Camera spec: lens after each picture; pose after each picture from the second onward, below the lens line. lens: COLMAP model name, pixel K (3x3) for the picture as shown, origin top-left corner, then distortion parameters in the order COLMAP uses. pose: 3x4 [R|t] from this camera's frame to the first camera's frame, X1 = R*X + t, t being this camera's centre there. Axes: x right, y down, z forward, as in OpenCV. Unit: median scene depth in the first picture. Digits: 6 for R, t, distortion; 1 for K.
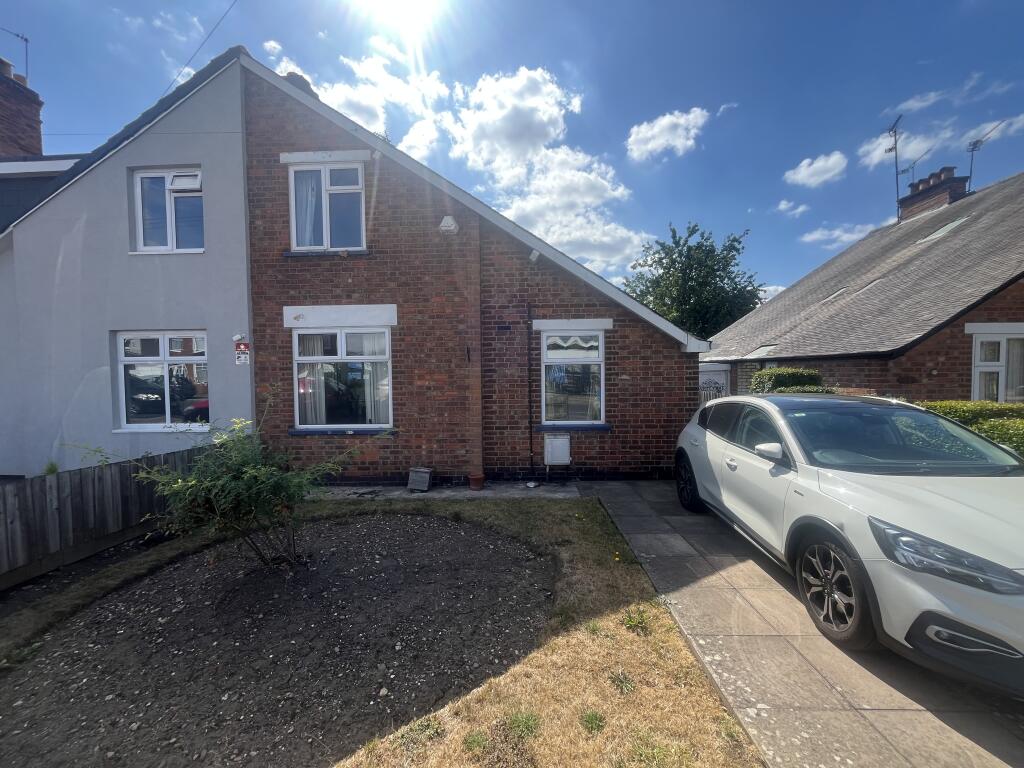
lens RADIAL K [[415.3, 0, 509.9], [0, 415.3, 383.7], [0, 0, 1]] dist [-0.001630, 0.000557]
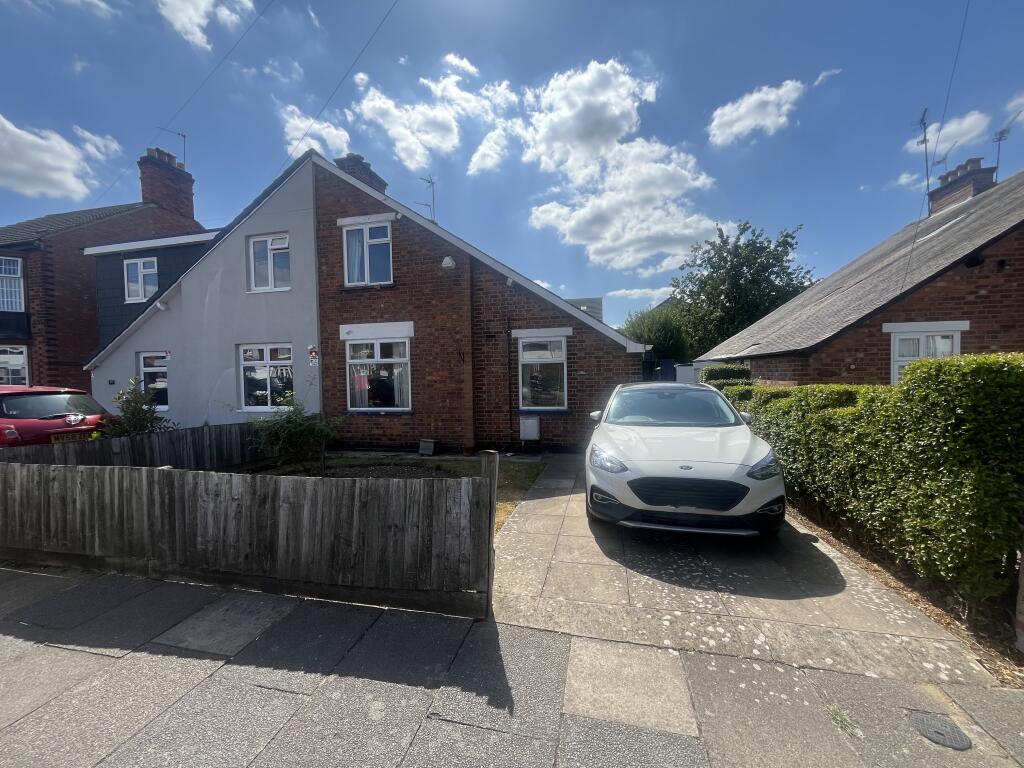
lens RADIAL K [[416.8, 0, 508.4], [0, 416.8, 383.5], [0, 0, 1]] dist [-0.001818, -0.000621]
pose [[0.982984, -0.001689, -0.183684, 0.286806], [0.001234, 0.999996, -0.002592, 0.020078], [0.183688, 0.002321, 0.982982, -0.302642]]
